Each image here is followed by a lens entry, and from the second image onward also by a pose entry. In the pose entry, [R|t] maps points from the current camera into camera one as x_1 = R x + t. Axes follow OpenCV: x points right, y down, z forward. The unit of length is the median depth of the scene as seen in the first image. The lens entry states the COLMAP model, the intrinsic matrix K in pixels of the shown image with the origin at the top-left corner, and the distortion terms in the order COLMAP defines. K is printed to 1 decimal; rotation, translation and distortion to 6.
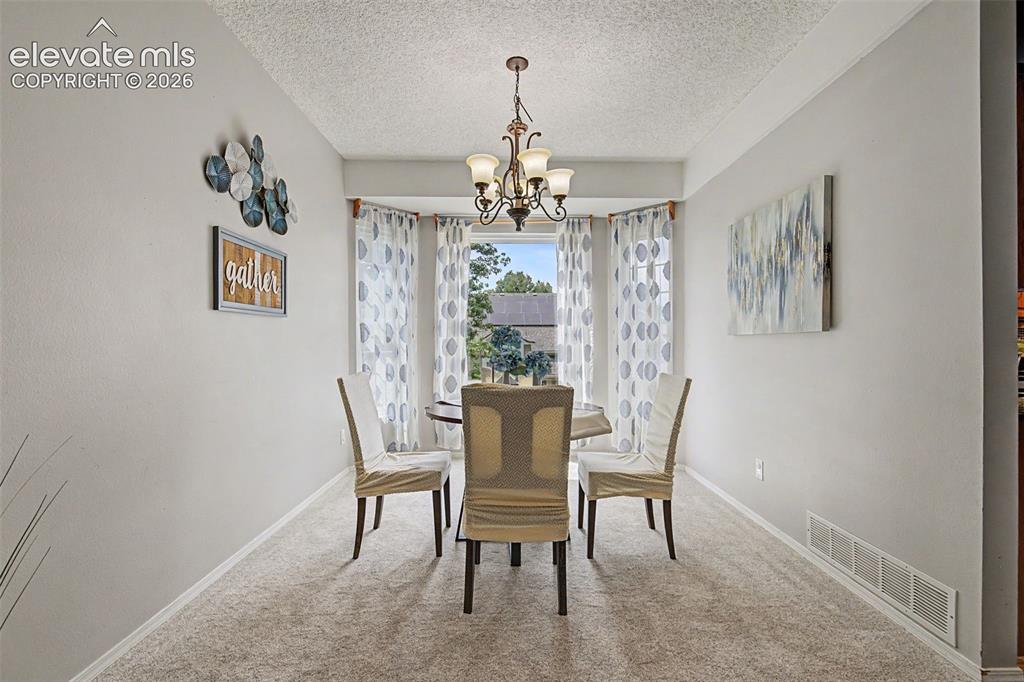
lens RADIAL K [[463.8, 0, 510.5], [0, 463.8, 343.4], [0, 0, 1]] dist [-0.001593, 0.001268]
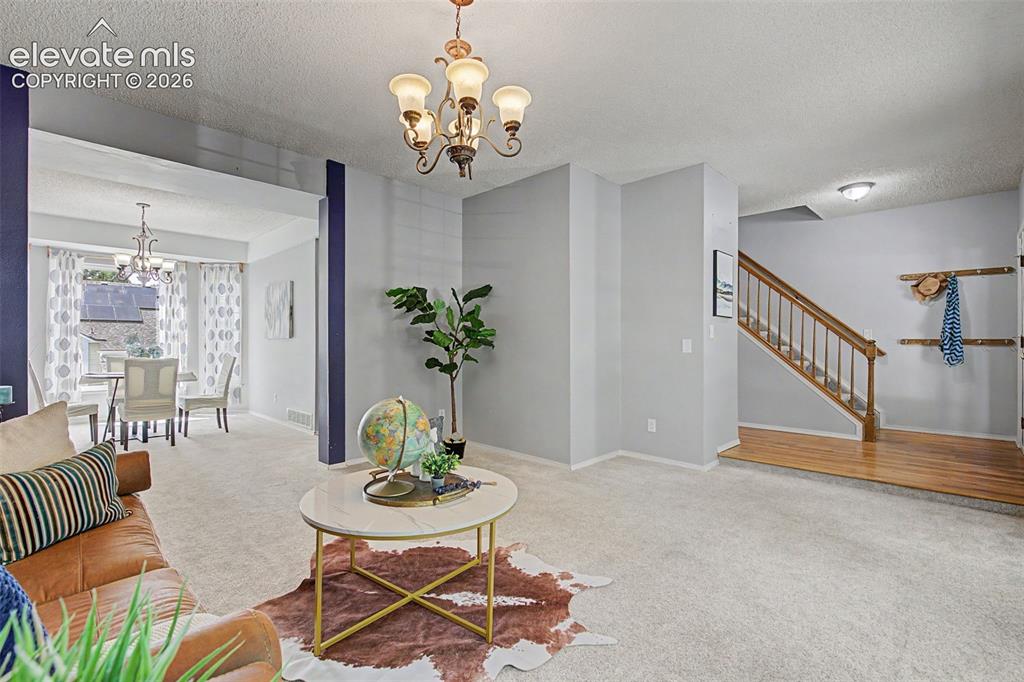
lens RADIAL K [[463.8, 0, 512.2], [0, 463.8, 343.5], [0, 0, 1]] dist [-0.001593, 0.001268]
pose [[0.705572, 0.002842, 0.708633, -0.175516], [-0.004723, 0.999989, 0.000692, -0.002052], [-0.708623, -0.003835, 0.705577, -0.982695]]
